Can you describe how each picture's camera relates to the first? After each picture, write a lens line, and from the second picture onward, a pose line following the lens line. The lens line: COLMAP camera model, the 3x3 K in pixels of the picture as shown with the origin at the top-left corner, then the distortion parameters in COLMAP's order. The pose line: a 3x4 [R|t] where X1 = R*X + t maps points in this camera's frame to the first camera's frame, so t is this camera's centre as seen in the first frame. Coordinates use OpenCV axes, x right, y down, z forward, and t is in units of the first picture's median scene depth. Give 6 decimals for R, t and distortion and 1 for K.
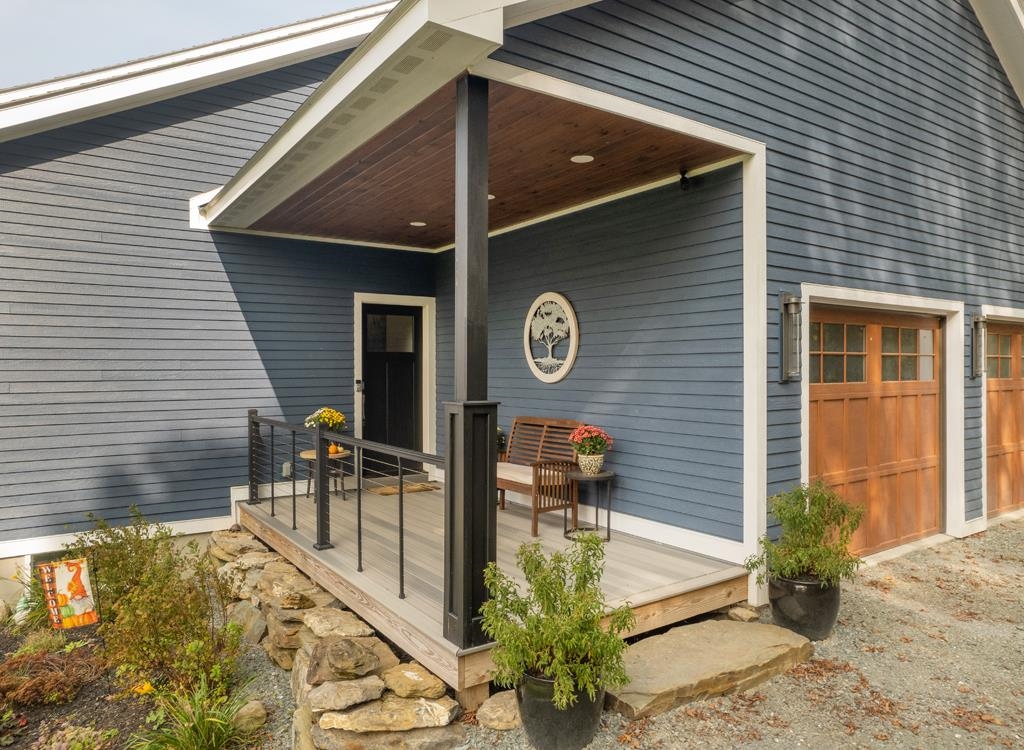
lens RADIAL K [[671.8, 0, 494.4], [0, 671.8, 373.7], [0, 0, 1]] dist [-0.053383, 0.096735]
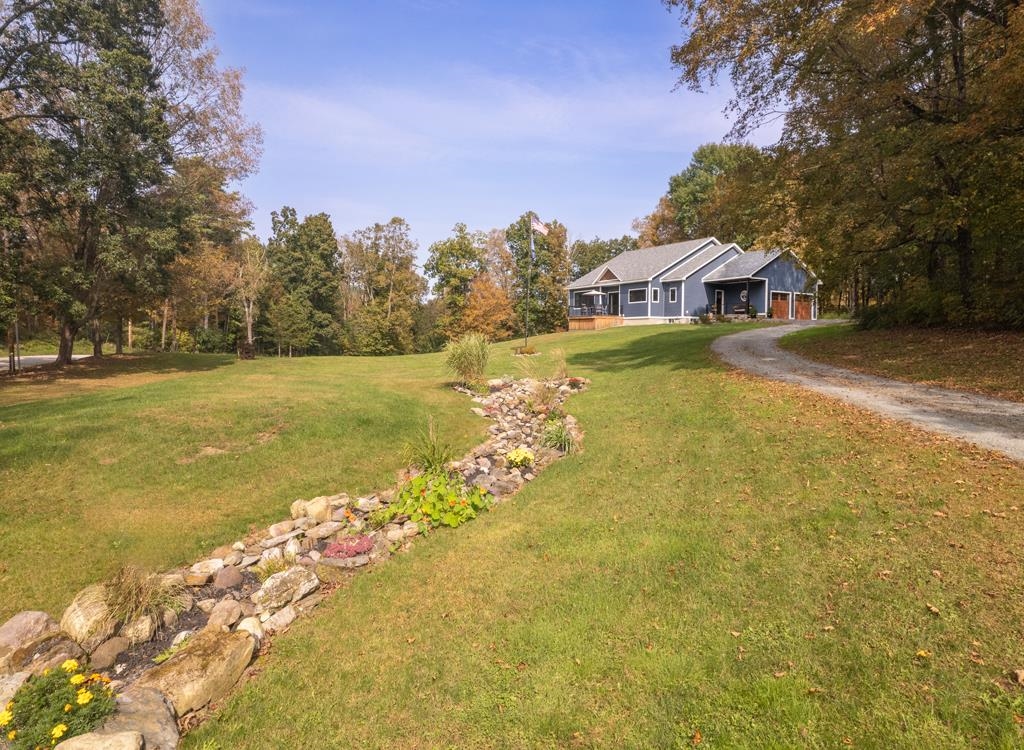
lens RADIAL K [[671.8, 0, 494.4], [0, 671.8, 373.7], [0, 0, 1]] dist [-0.053383, 0.096735]
pose [[0.999213, 0.011379, -0.037996, -2.866110], [-0.009708, 0.998990, 0.043869, 0.622053], [0.038456, -0.043465, 0.998315, -8.003534]]
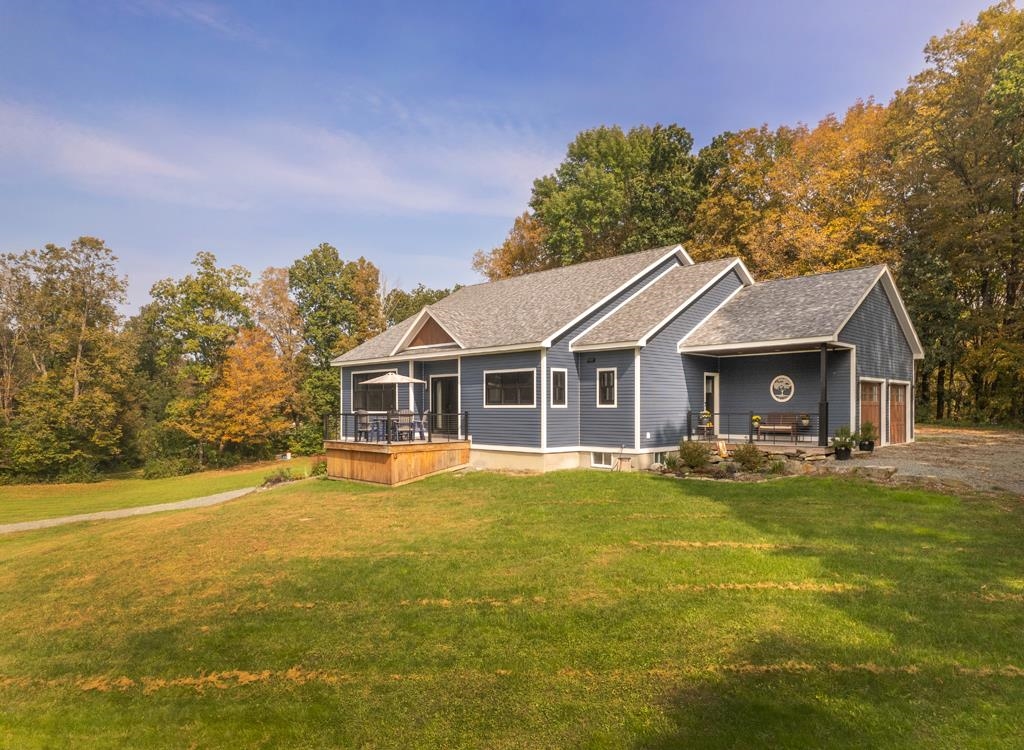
lens RADIAL K [[671.8, 0, 494.4], [0, 671.8, 373.7], [0, 0, 1]] dist [-0.053383, 0.096735]
pose [[0.978988, 0.007404, 0.203784, -2.026746], [0.002987, 0.998713, -0.050635, 0.037118], [-0.203896, 0.050180, 0.977706, -2.012041]]
